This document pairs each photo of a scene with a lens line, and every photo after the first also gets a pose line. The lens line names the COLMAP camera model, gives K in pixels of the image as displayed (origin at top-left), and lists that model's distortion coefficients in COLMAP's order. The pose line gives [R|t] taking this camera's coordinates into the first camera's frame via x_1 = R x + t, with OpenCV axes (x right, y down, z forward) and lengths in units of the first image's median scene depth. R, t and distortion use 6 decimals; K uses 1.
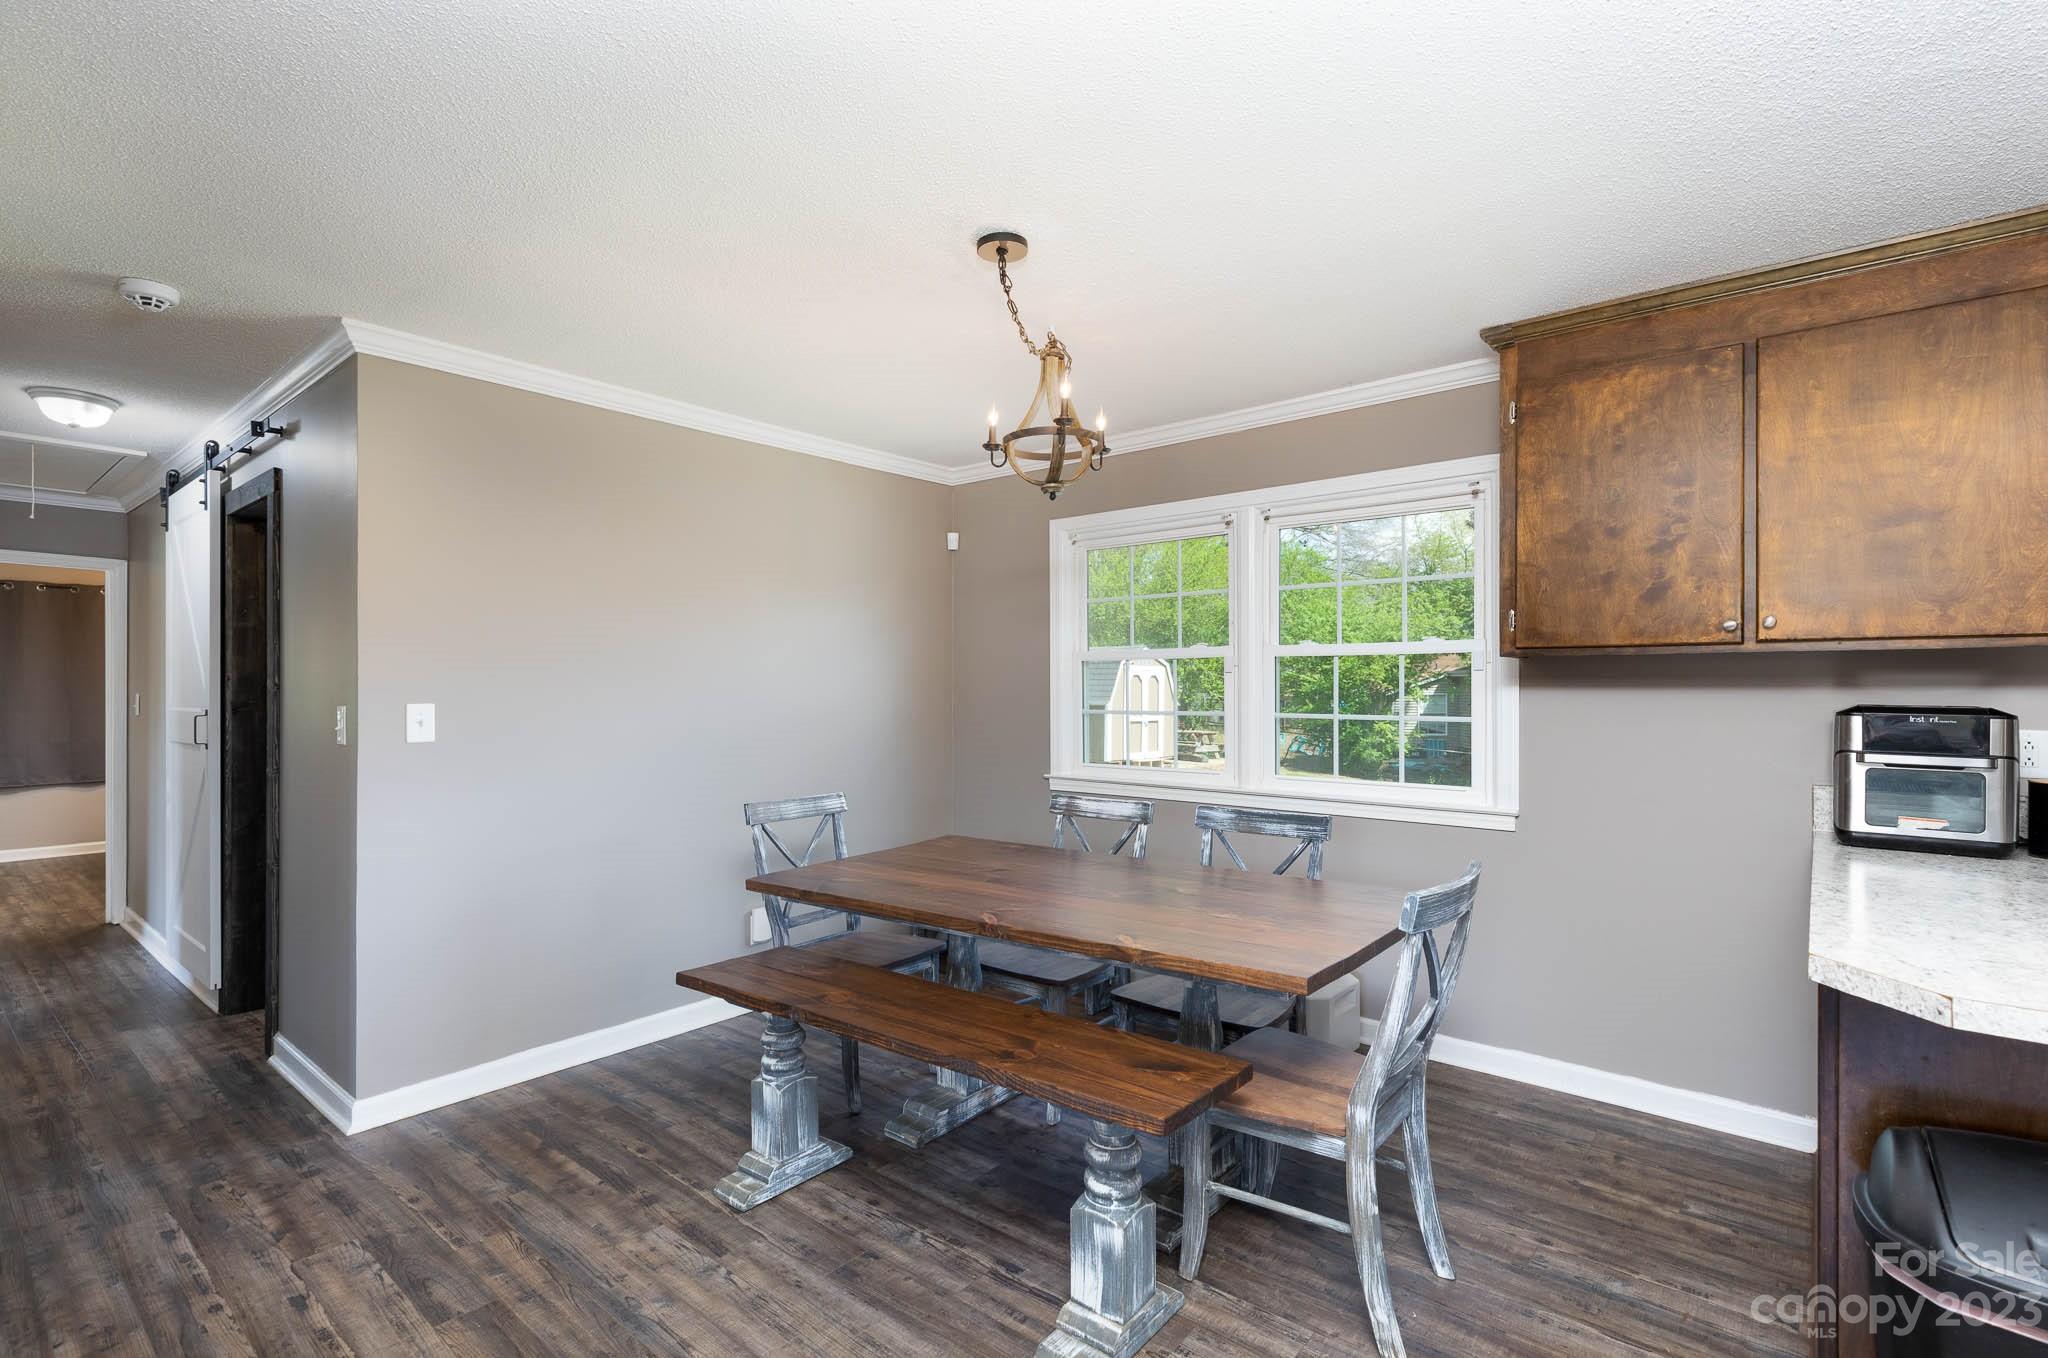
lens RADIAL K [[938.2, 0, 1023.1], [0, 938.2, 686.1], [0, 0, 1]] dist [0.001684, 0.000508]
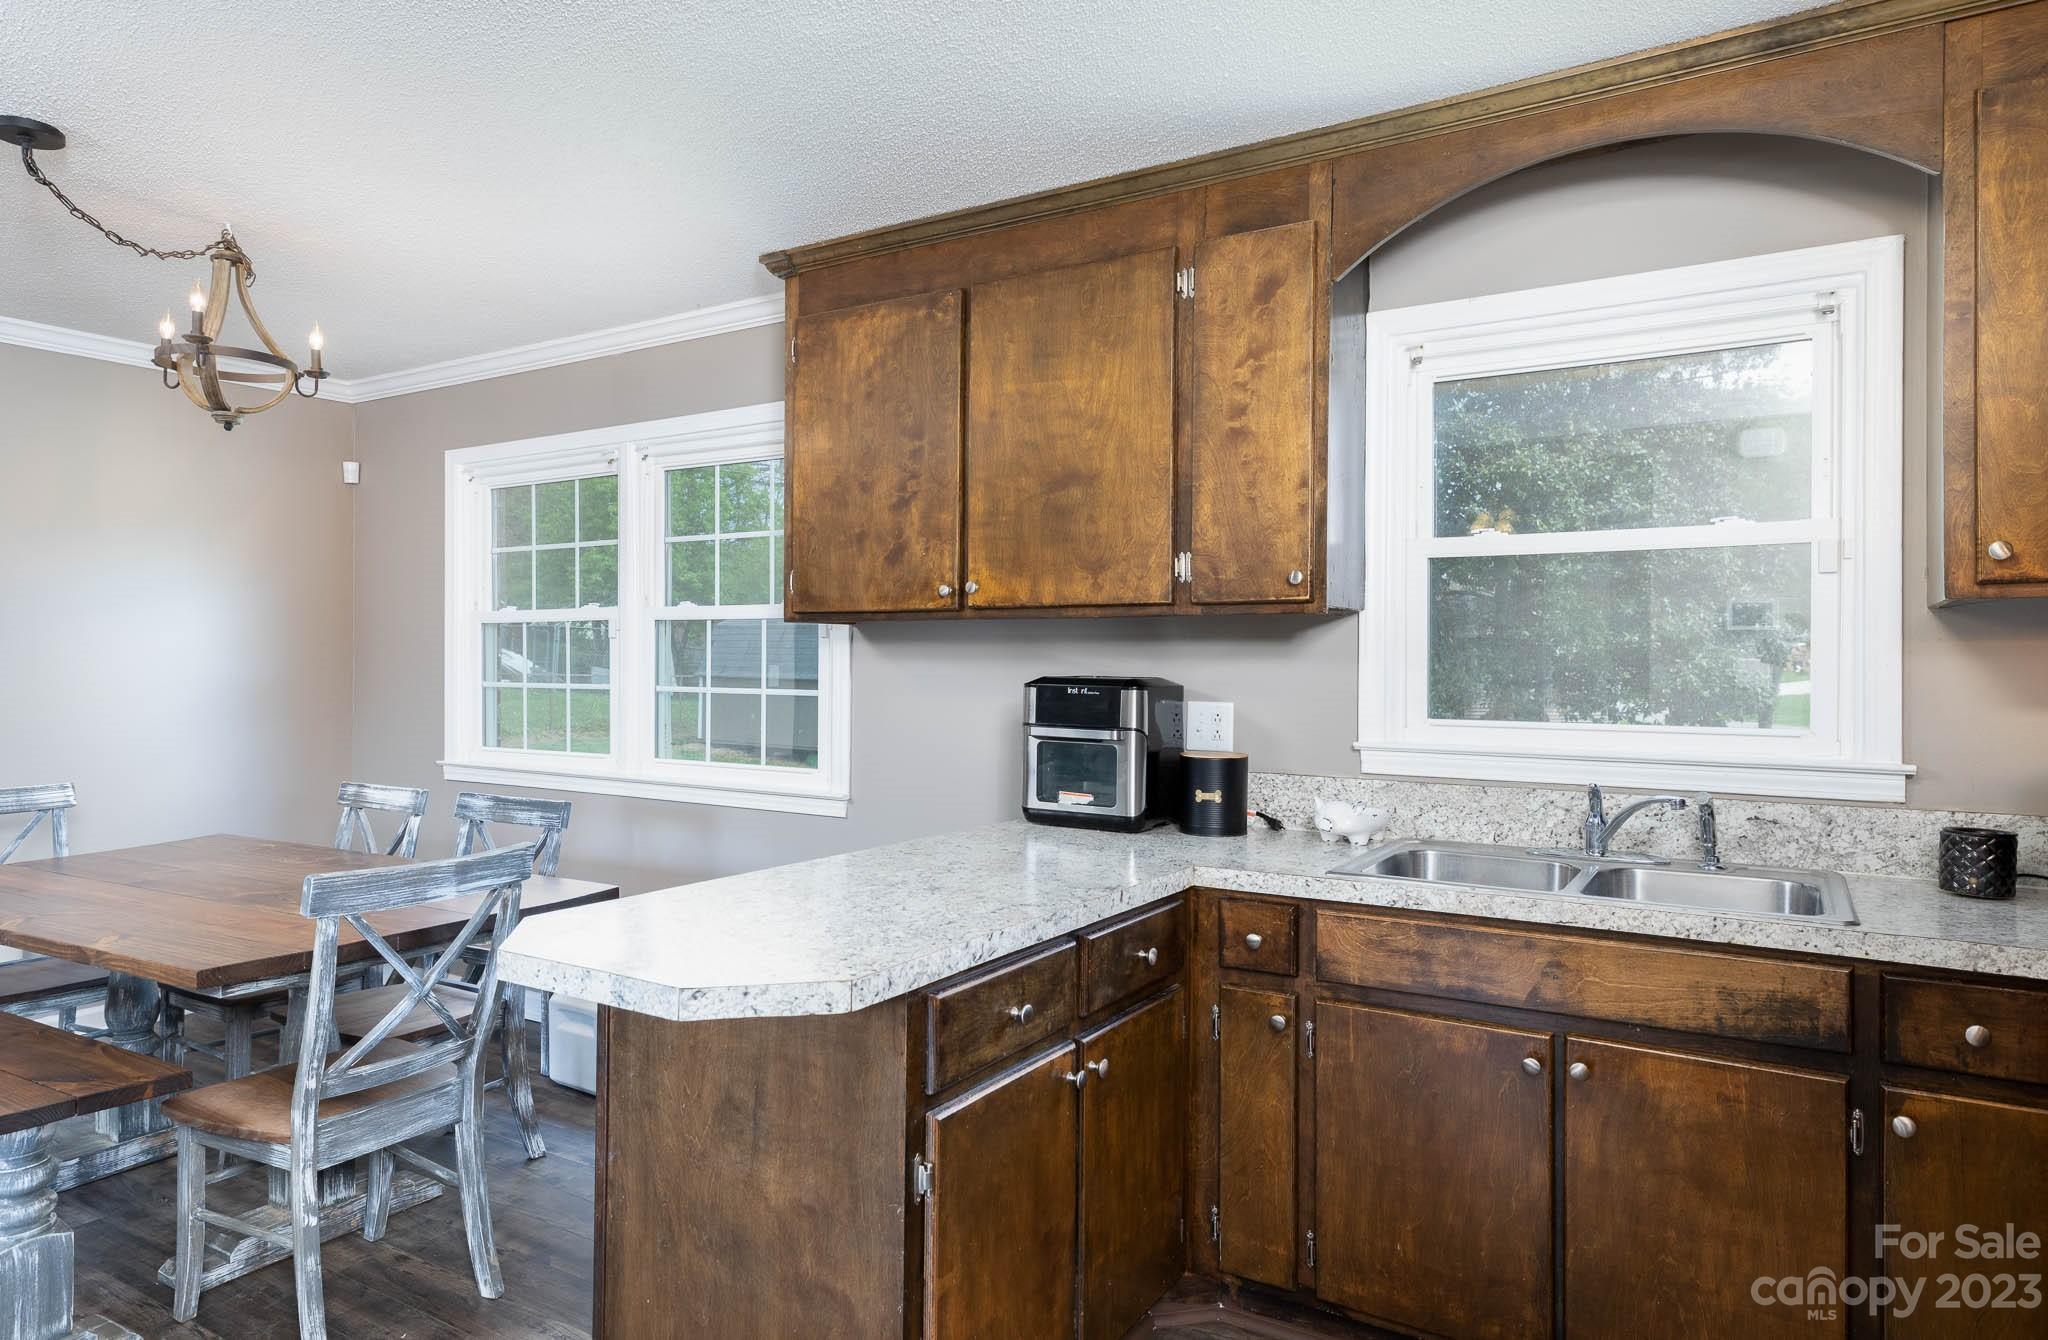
lens RADIAL K [[1202.6, 0, 1027.8], [0, 1202.6, 668.1], [0, 0, 1]] dist [0.017365, -0.001538]
pose [[0.990899, 0.004320, 0.134540, 0.638633], [-0.005526, 0.999948, 0.008594, 0.001599], [-0.134496, -0.009259, 0.990871, -0.188118]]
